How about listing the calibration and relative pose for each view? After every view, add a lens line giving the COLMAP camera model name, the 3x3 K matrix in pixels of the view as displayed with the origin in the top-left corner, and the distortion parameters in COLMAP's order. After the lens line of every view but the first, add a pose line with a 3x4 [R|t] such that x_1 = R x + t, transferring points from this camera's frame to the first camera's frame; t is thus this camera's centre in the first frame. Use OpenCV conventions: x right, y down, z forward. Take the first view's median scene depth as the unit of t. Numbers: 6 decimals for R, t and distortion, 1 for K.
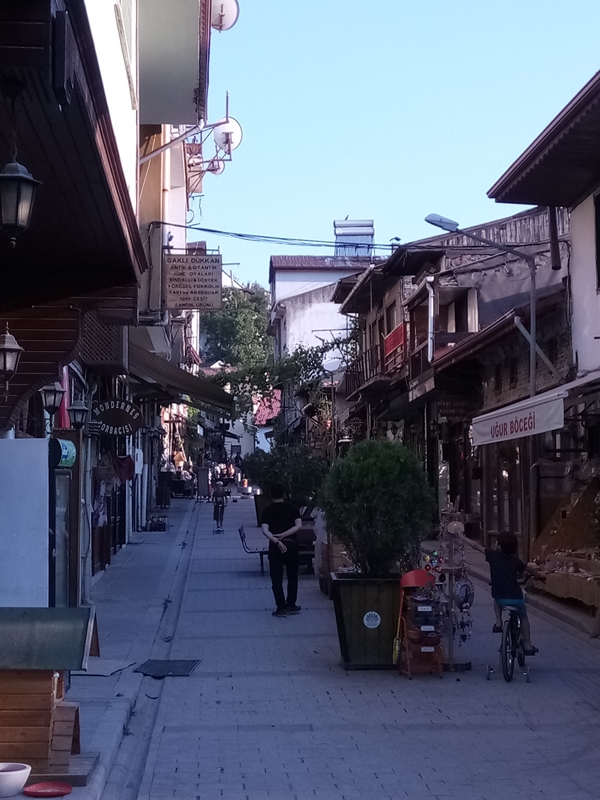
lens RADIAL K [[1747.2, 0, 300.0], [0, 1747.2, 474.0], [0, 0, 1]] dist [0.070993, 0.109582]
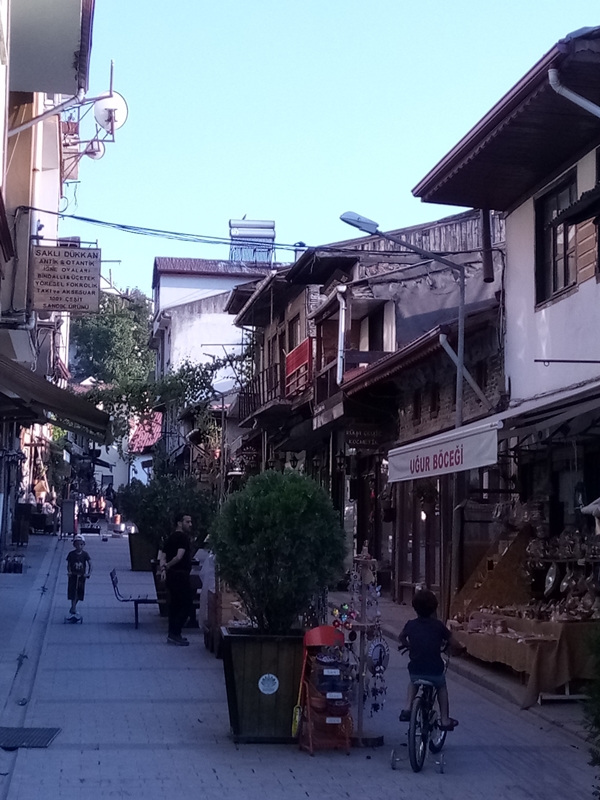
lens RADIAL K [[1747.2, 0, 300.0], [0, 1747.2, 474.0], [0, 0, 1]] dist [0.070993, 0.109582]
pose [[0.995612, 0.030160, 0.088579, -0.020131], [-0.027637, 0.999180, -0.029579, 0.006259], [-0.089399, 0.027001, 0.995630, 0.145536]]
